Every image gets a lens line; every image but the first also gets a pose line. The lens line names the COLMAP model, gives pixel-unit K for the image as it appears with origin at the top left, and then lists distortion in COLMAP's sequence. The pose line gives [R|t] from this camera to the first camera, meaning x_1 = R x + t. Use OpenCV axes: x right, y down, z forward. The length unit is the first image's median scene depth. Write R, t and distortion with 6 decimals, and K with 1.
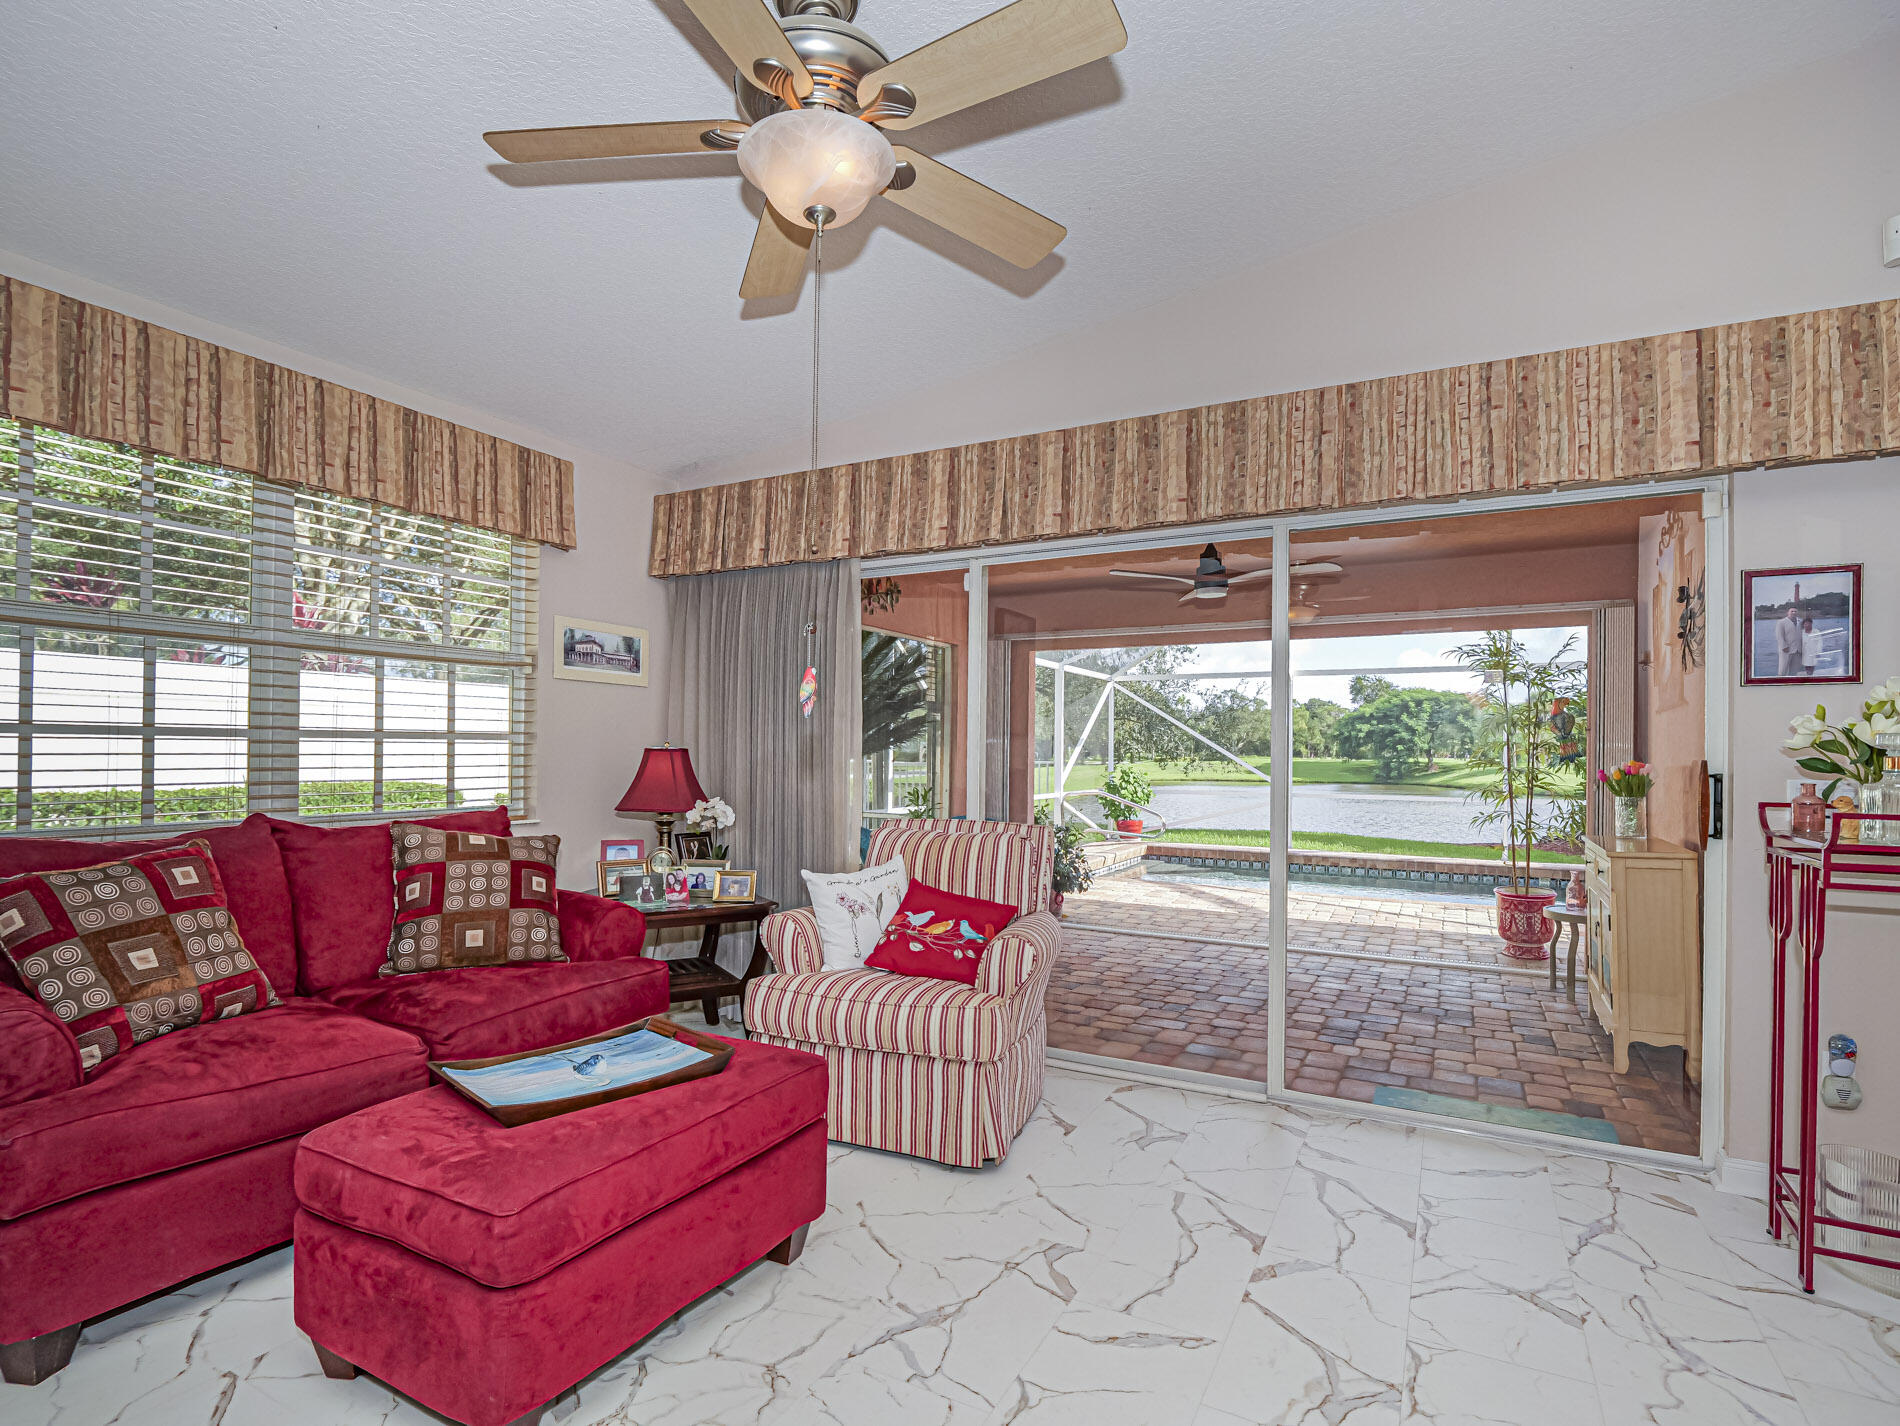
lens RADIAL K [[943.2, 0, 948.0], [0, 943.2, 749.5], [0, 0, 1]] dist [-0.015516, -0.000098]
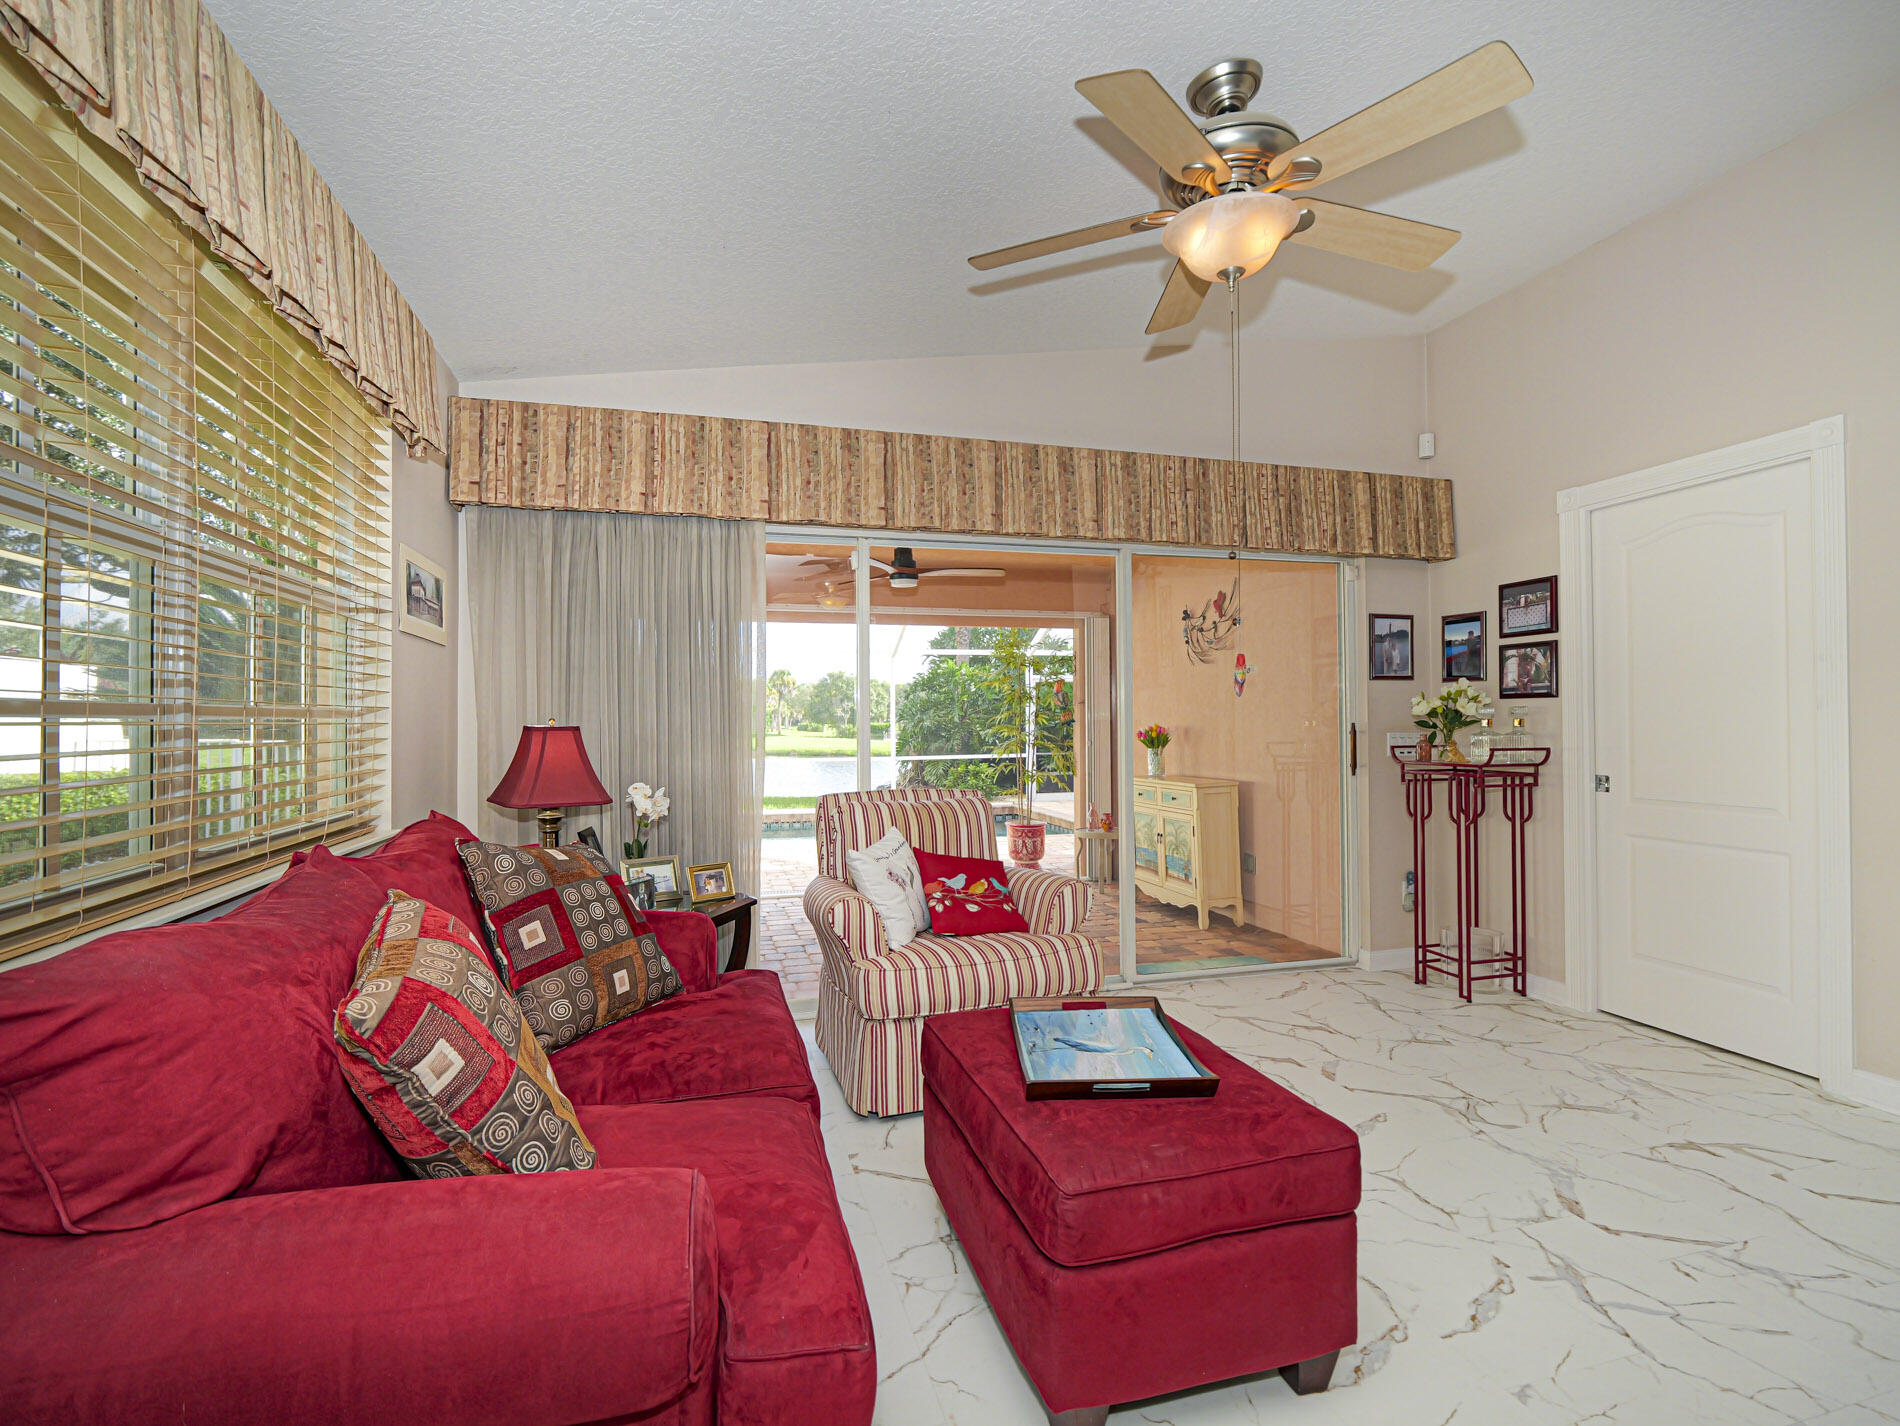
lens RADIAL K [[923.3, 0, 950.0], [0, 923.3, 713.0], [0, 0, 1]] dist [-0.012554, -0.000109]
pose [[0.716360, -0.007459, 0.697691, -0.758994], [0.010370, 0.999946, 0.000043, -0.011462], [-0.697654, 0.007205, 0.716399, 0.259466]]
